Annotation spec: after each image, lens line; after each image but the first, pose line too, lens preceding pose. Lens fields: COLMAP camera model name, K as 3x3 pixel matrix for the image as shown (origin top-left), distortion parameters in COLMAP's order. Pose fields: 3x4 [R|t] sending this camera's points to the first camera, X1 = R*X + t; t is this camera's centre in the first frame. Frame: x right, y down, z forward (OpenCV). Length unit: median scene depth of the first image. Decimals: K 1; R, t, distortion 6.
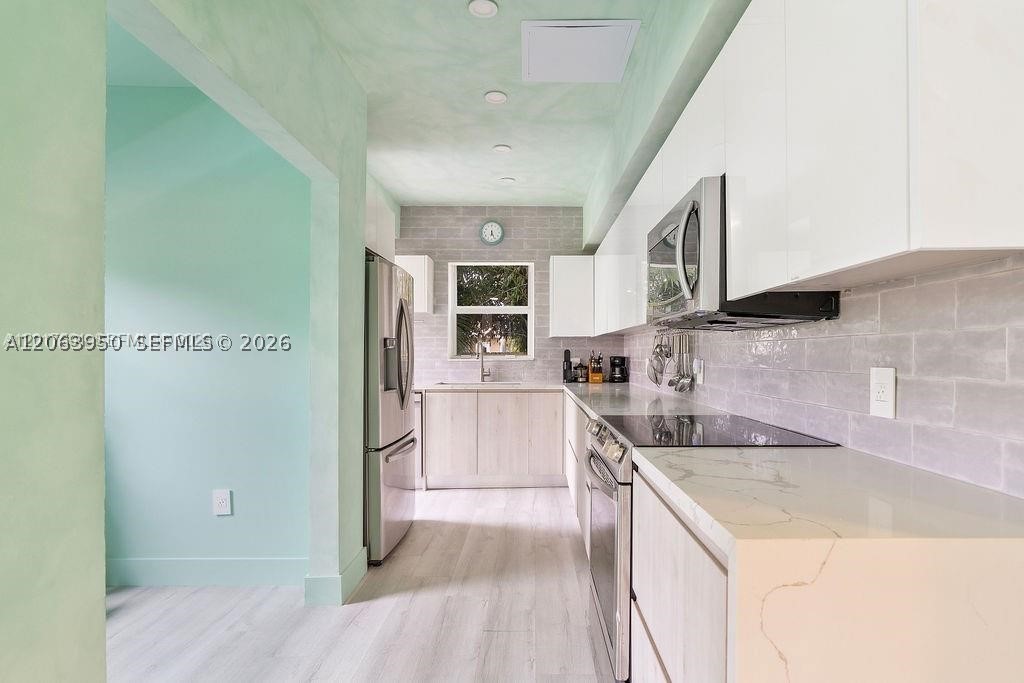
lens RADIAL K [[519.9, 0, 542.5], [0, 519.9, 357.8], [0, 0, 1]] dist [-0.006077, 0.003402]
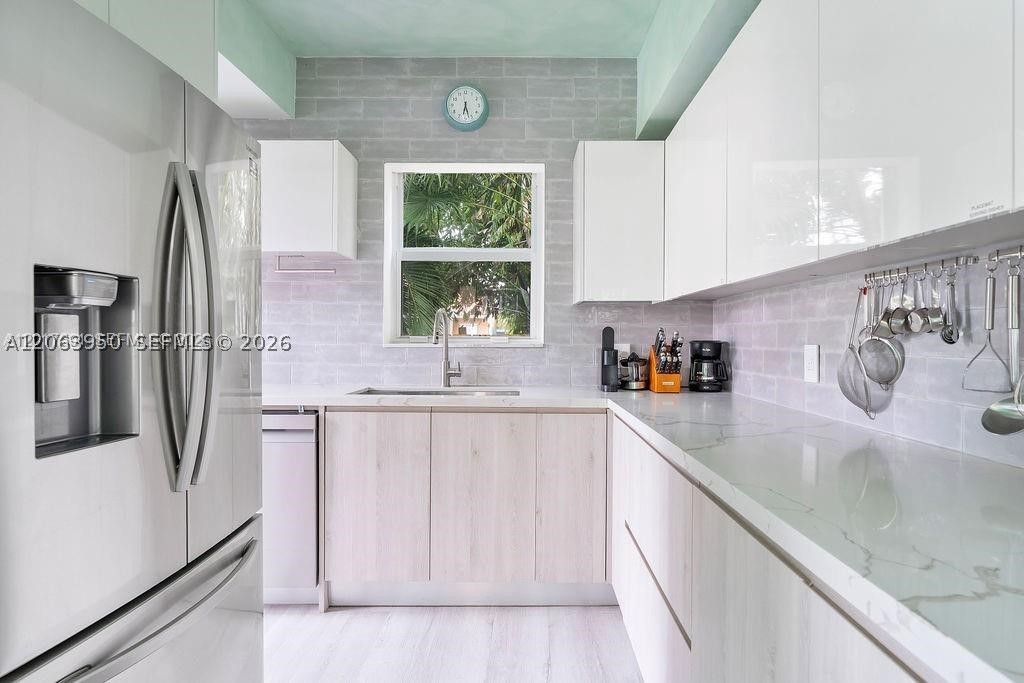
lens RADIAL K [[574.1, 0, 533.9], [0, 574.1, 343.4], [0, 0, 1]] dist [-0.004933, -0.000080]
pose [[0.999962, 0.005811, -0.006556, -0.023502], [-0.005809, 0.999983, 0.000228, 0.001093], [0.006557, -0.000190, 0.999978, 0.432097]]
